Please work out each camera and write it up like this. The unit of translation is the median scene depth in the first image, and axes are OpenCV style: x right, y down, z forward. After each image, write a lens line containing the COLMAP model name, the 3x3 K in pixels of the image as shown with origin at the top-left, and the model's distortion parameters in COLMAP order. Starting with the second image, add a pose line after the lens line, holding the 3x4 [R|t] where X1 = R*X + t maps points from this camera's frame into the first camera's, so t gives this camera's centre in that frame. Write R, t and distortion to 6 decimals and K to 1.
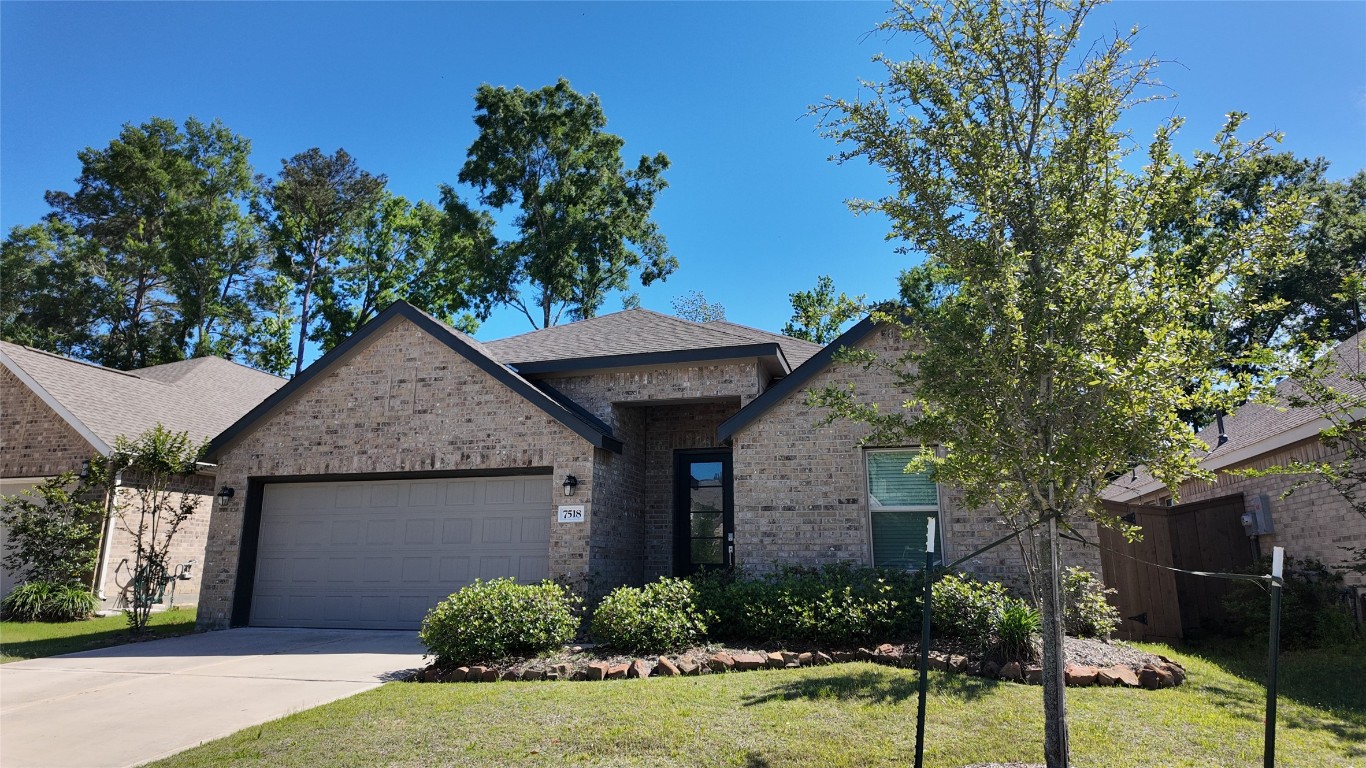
lens RADIAL K [[802.2, 0, 685.3], [0, 802.2, 383.4], [0, 0, 1]] dist [0.107135, -0.153447]
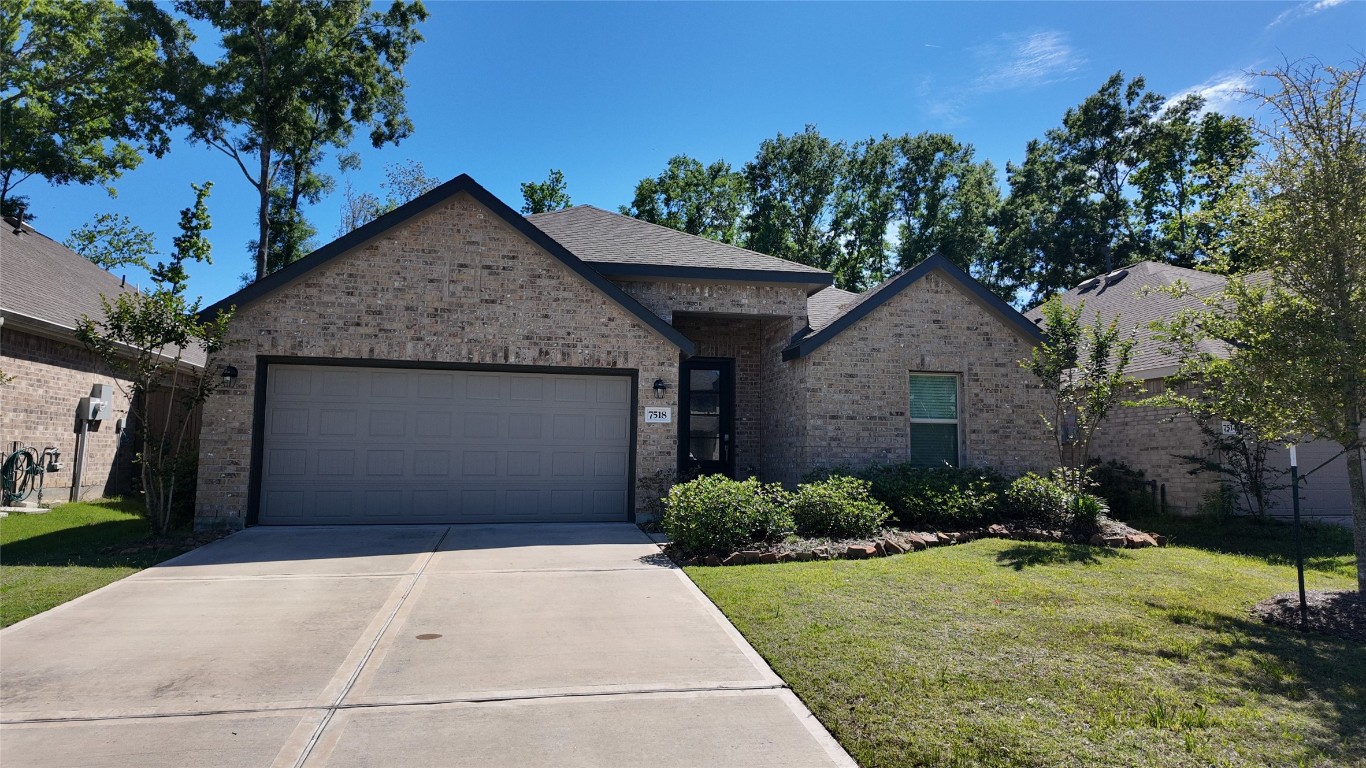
lens RADIAL K [[802.2, 0, 685.3], [0, 802.2, 383.4], [0, 0, 1]] dist [0.107135, -0.153447]
pose [[0.893734, 0.050662, 0.445726, -0.539574], [-0.109911, 0.988048, 0.108082, 0.002447], [-0.434923, -0.145587, 0.888620, 0.046540]]
